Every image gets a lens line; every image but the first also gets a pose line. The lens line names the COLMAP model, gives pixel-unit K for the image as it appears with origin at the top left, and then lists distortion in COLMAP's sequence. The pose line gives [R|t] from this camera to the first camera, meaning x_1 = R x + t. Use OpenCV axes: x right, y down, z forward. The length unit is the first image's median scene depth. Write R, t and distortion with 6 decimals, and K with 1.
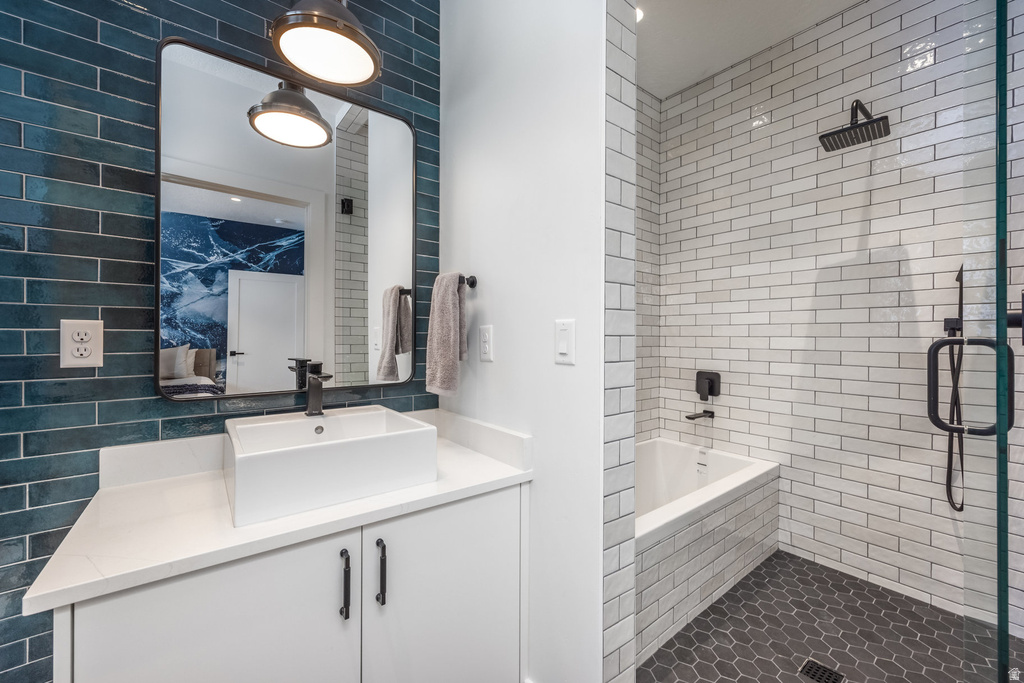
lens RADIAL K [[393.8, 0, 512.0], [0, 393.8, 341.5], [0, 0, 1]] dist [0.000021, 0.000043]
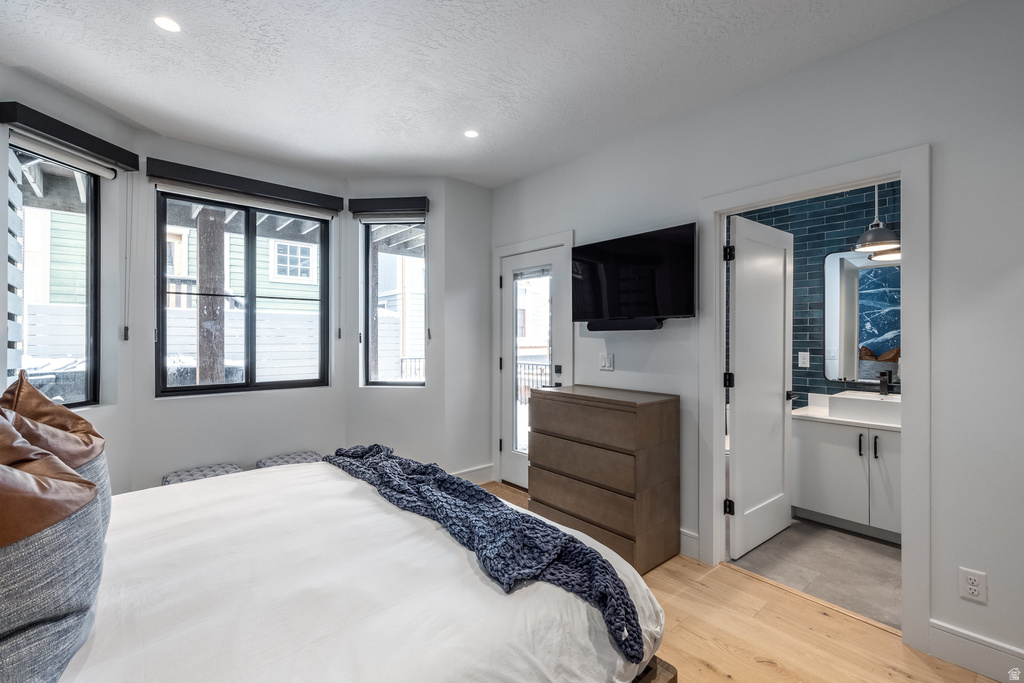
lens RADIAL K [[464.0, 0, 512.0], [0, 464.0, 341.5], [0, 0, 1]] dist [0.002227, 0.000239]
pose [[0.049335, -0.002114, -0.998780, 2.576762], [0.005323, 0.999984, -0.001853, -0.148283], [0.998768, -0.005226, 0.049345, -1.569732]]
